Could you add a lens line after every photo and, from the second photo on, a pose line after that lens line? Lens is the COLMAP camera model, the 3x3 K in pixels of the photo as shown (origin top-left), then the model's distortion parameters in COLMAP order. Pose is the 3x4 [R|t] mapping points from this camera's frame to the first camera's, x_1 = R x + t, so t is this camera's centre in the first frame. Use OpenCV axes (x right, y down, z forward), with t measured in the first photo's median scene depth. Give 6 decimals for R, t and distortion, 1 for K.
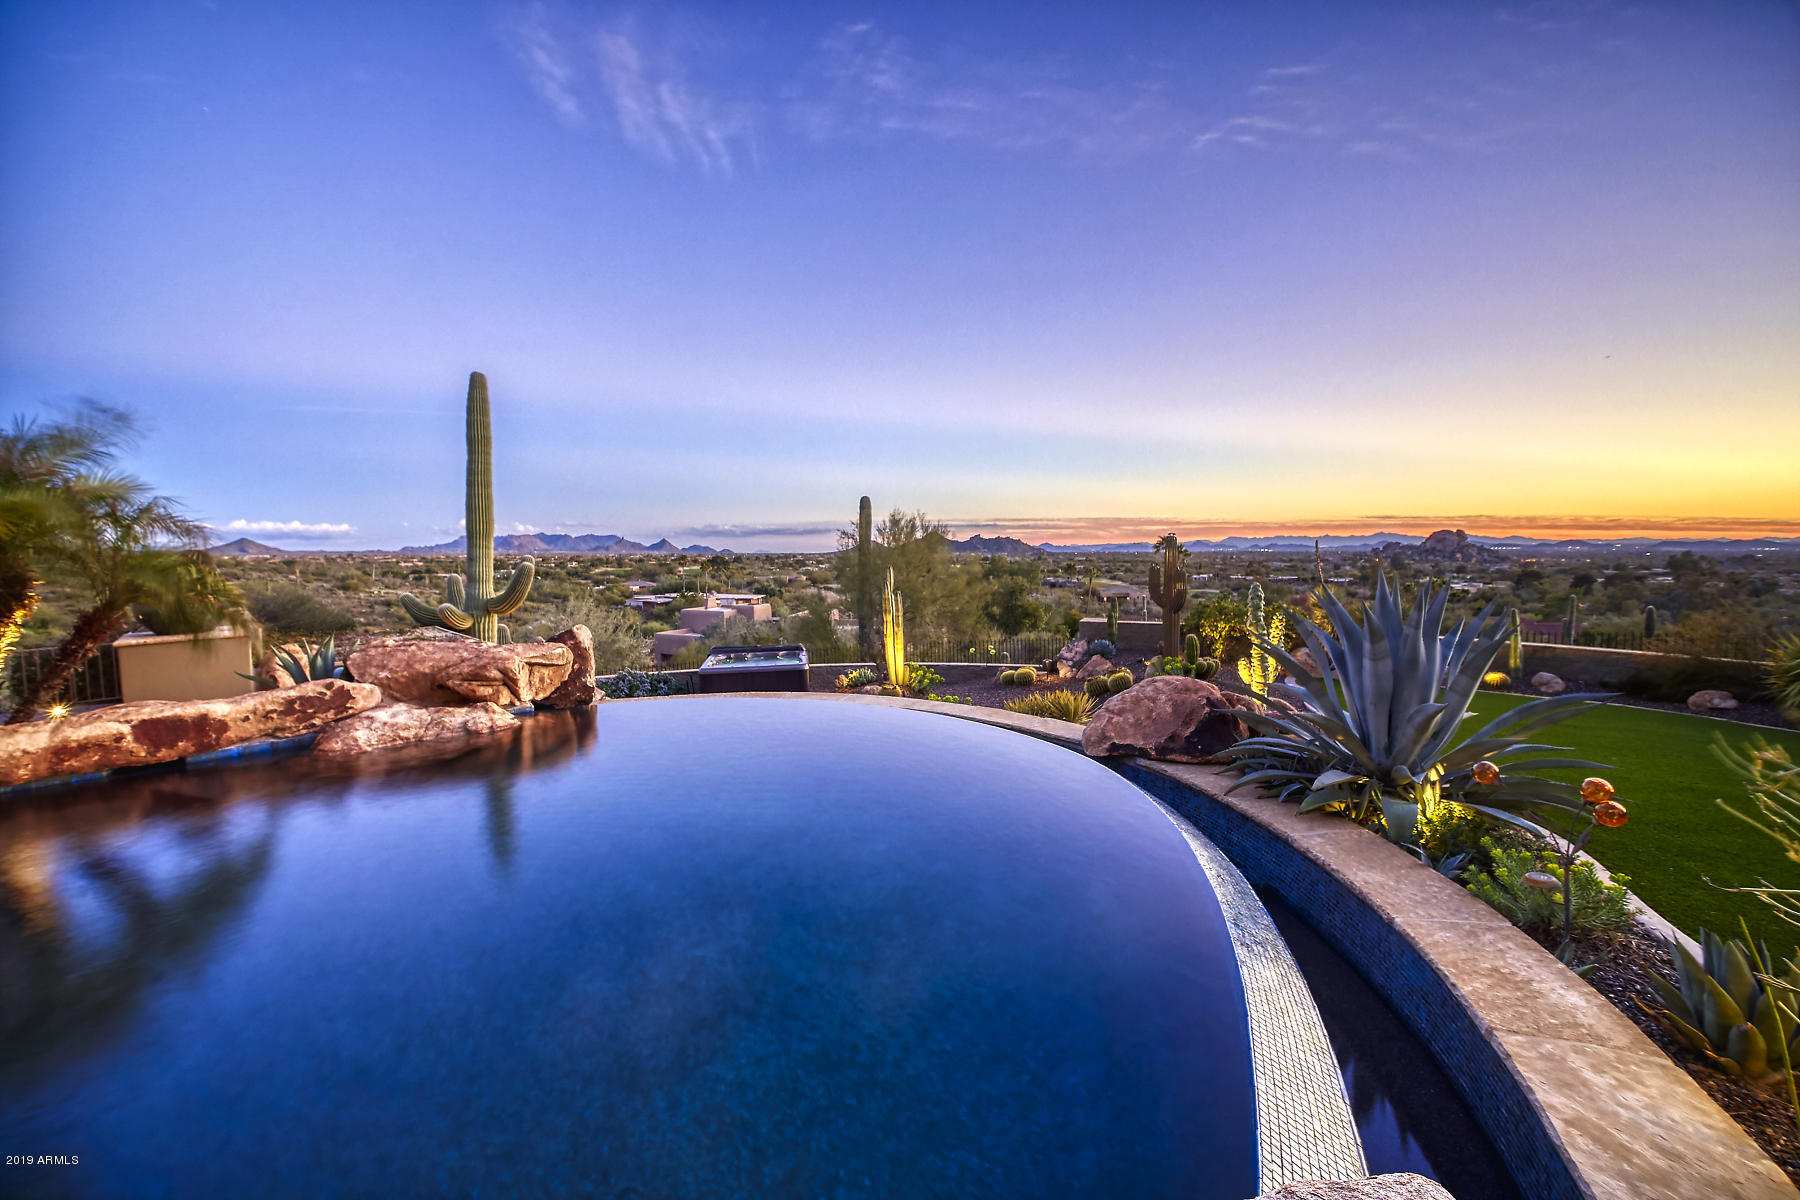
lens RADIAL K [[730.0, 0, 898.1], [0, 730.0, 588.4], [0, 0, 1]] dist [0.000002, 0.000047]
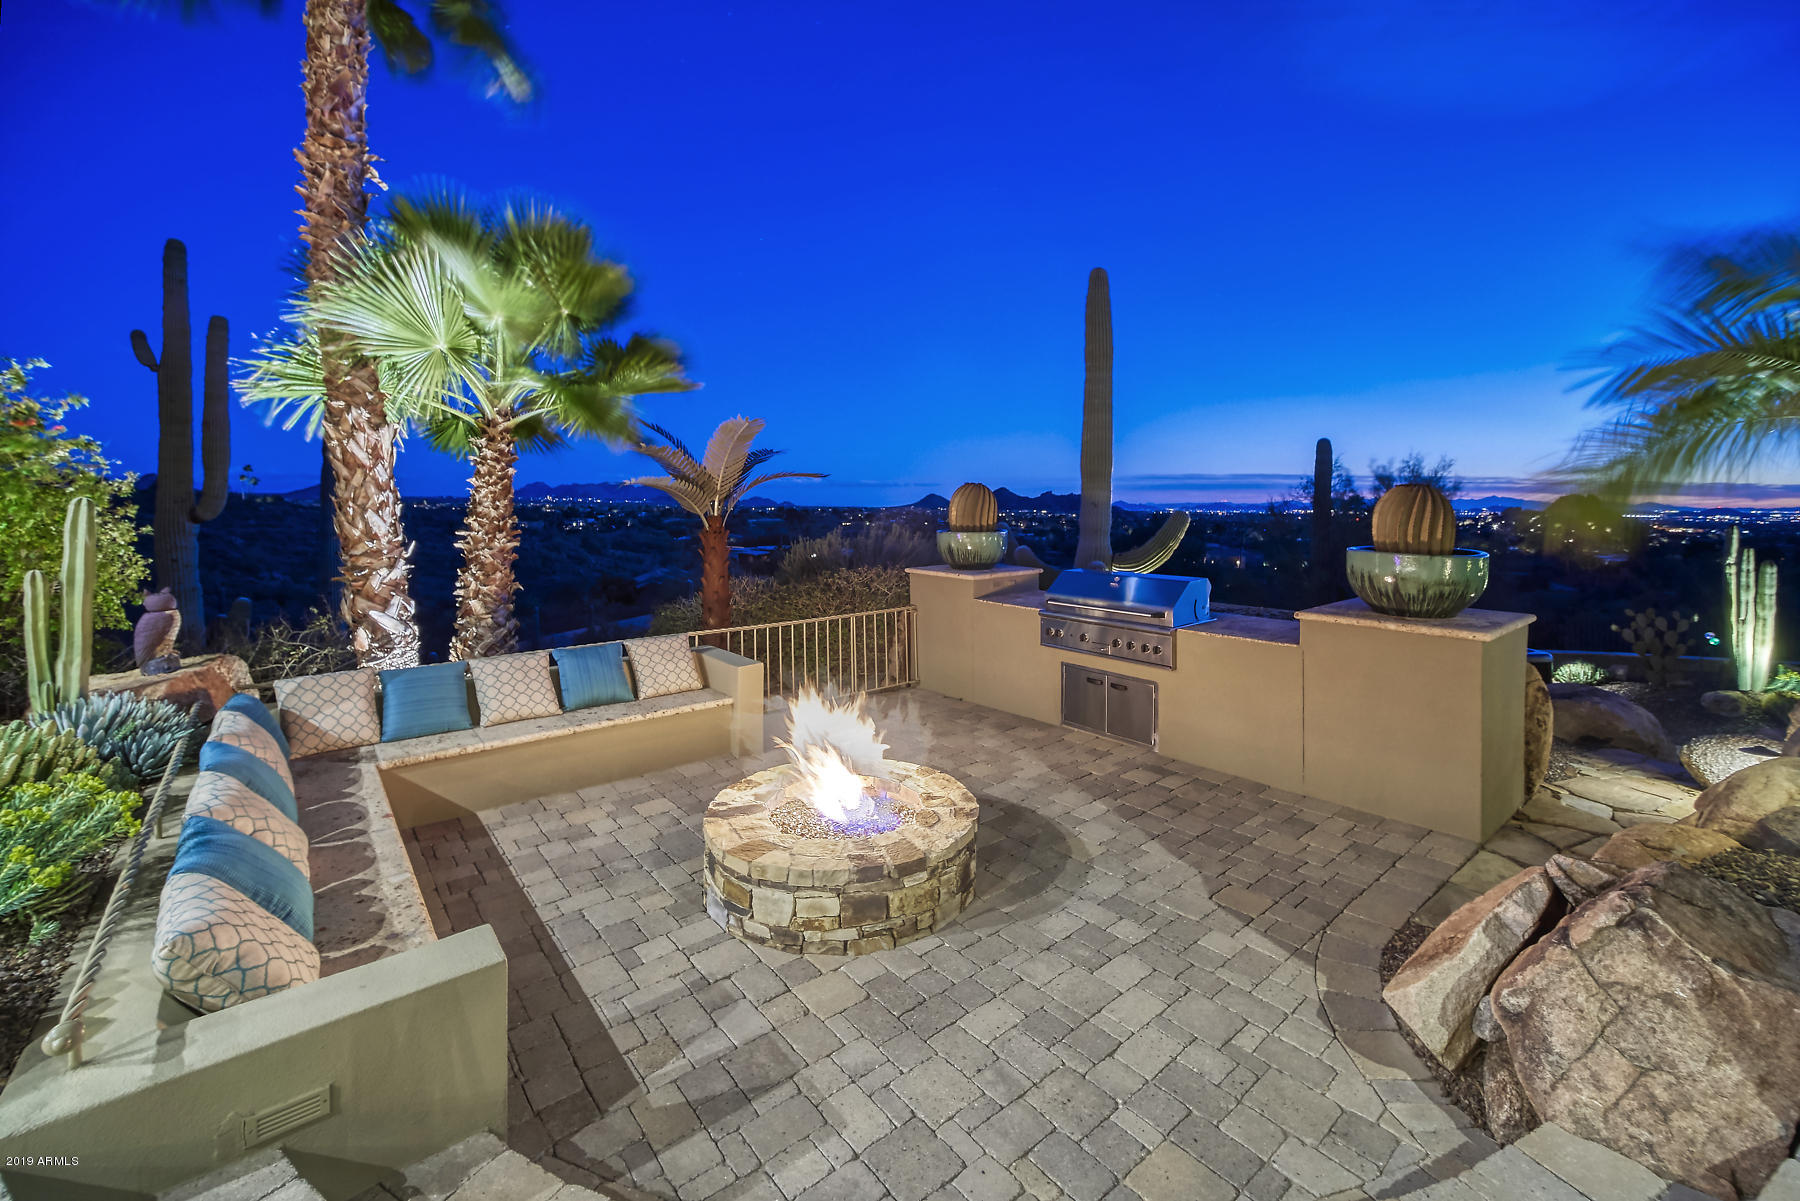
lens RADIAL K [[753.2, 0, 906.2], [0, 753.2, 510.2], [0, 0, 1]] dist [0.001544, 0.000253]
pose [[0.996279, 0.017042, -0.084485, -0.711415], [-0.020905, 0.998766, -0.045051, 0.006401], [0.083613, 0.046650, 0.995406, 0.177235]]
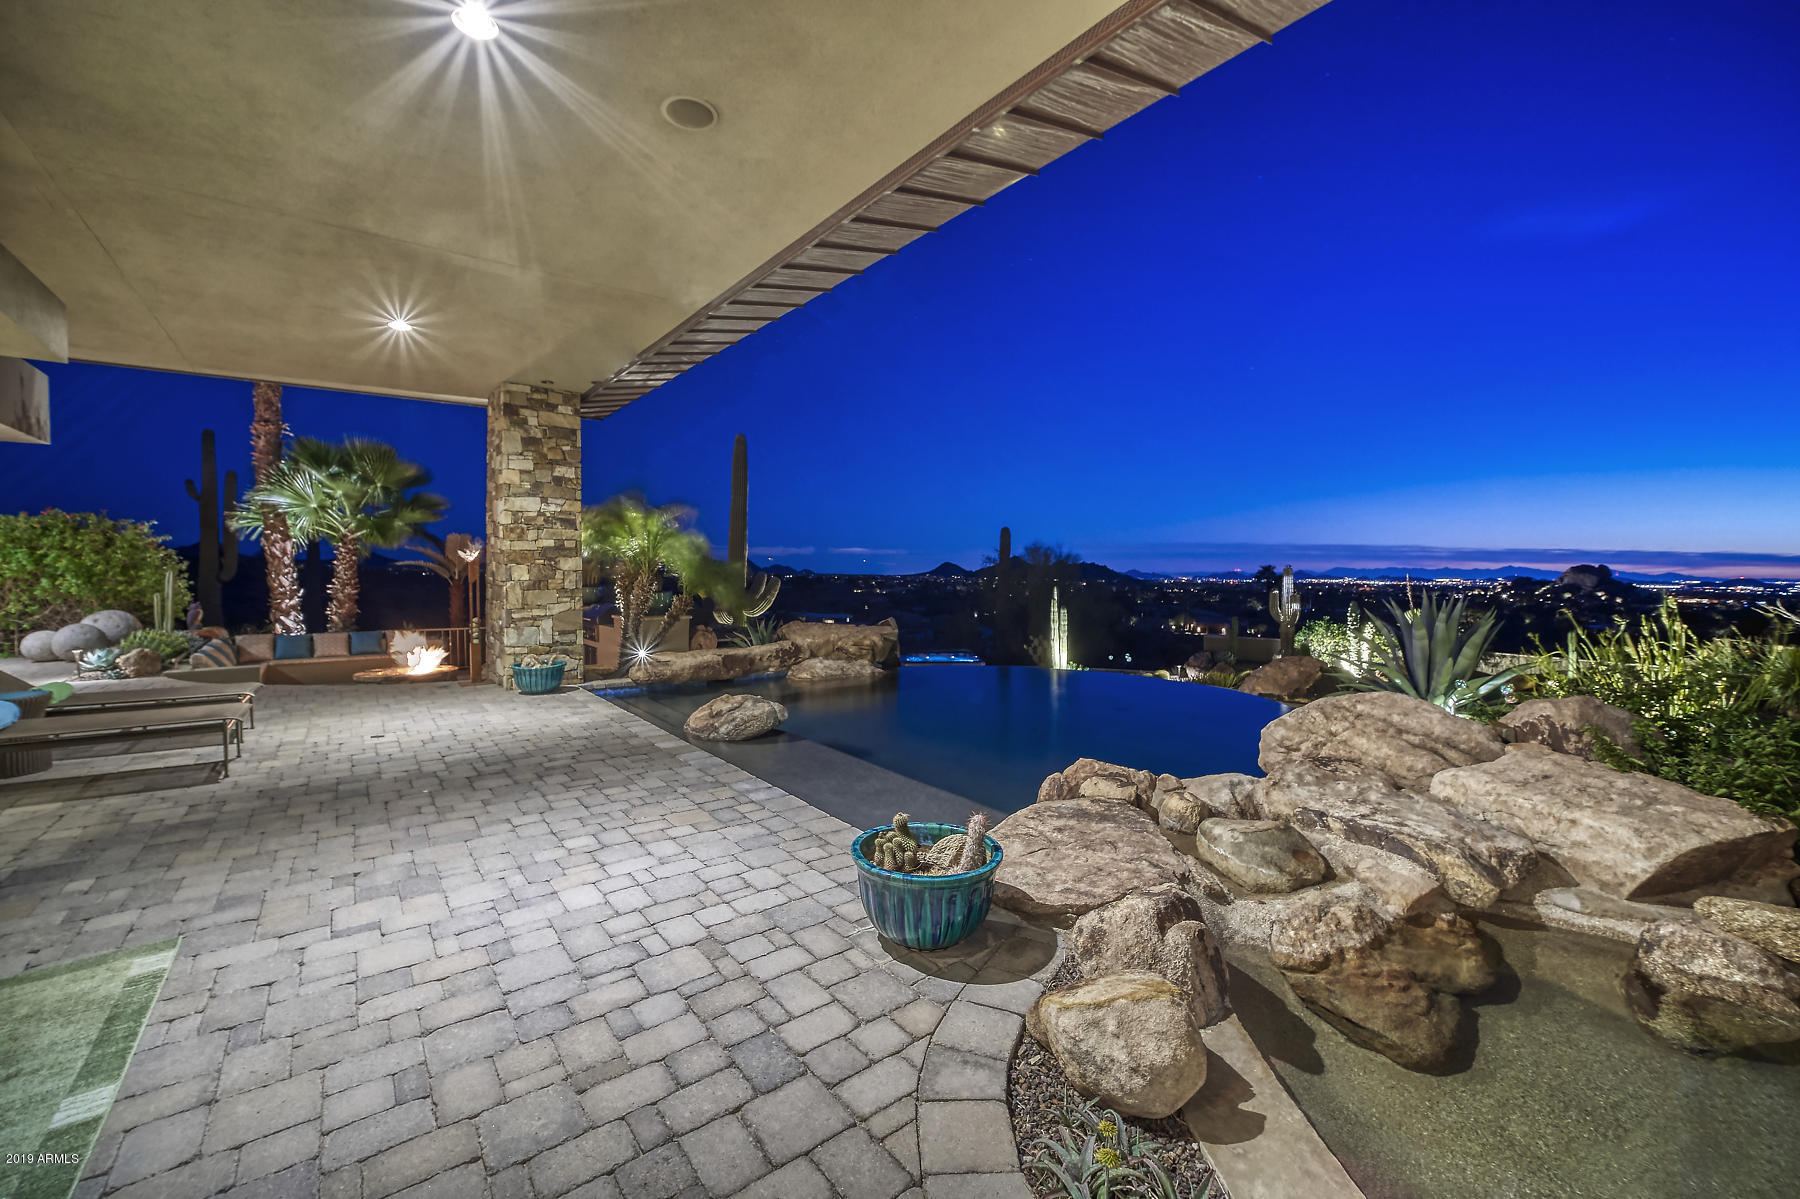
lens RADIAL K [[730.0, 0, 898.1], [0, 730.0, 587.9], [0, 0, 1]] dist [0.000002, 0.000047]
pose [[0.993543, 0.022166, -0.111274, -0.134949], [-0.025763, 0.999188, -0.030987, 0.018974], [0.110497, 0.033654, 0.993307, -0.293709]]
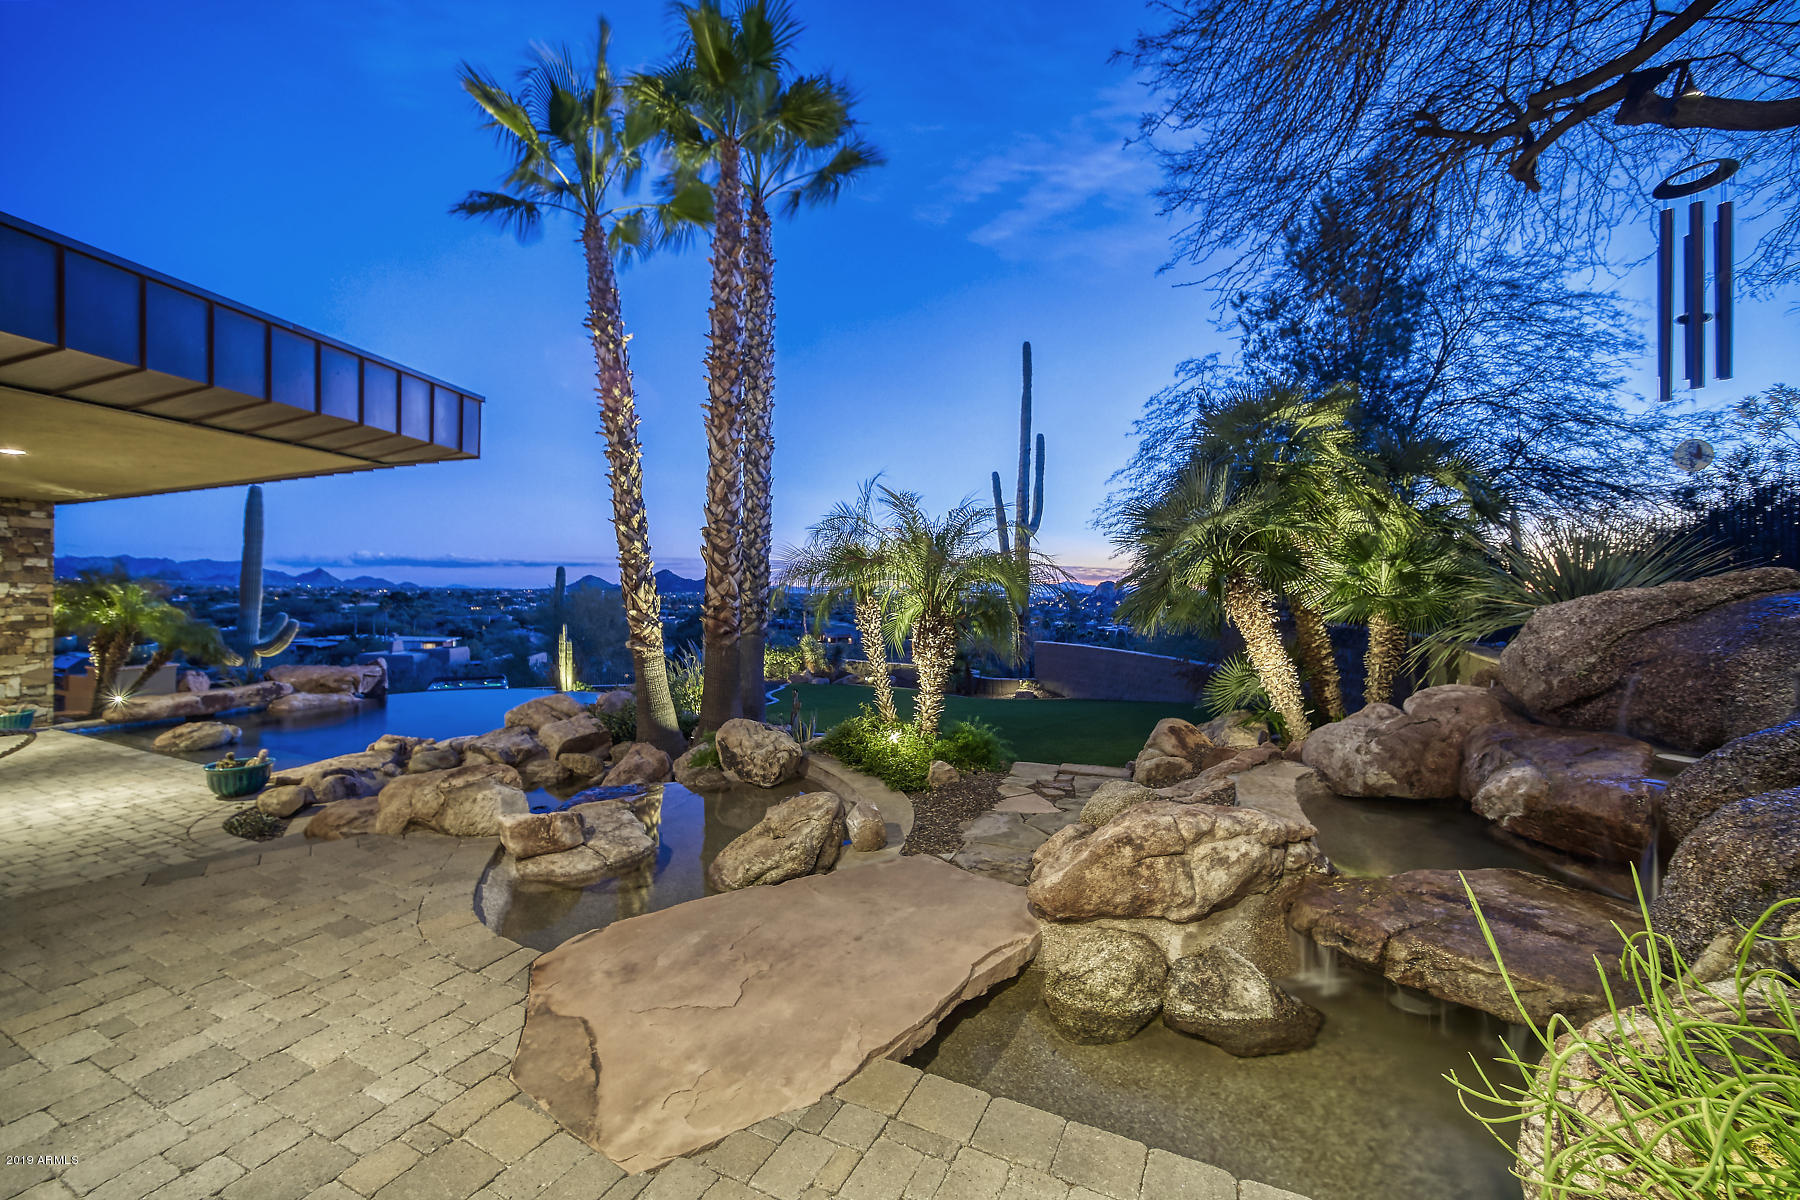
lens RADIAL K [[716.4, 0, 888.4], [0, 716.4, 584.2], [0, 0, 1]] dist [-0.000157, 0.000239]
pose [[0.936898, 0.023525, 0.348810, 0.102844], [-0.001223, 0.997948, -0.064019, -0.016378], [-0.349600, 0.059552, 0.935004, -0.750173]]
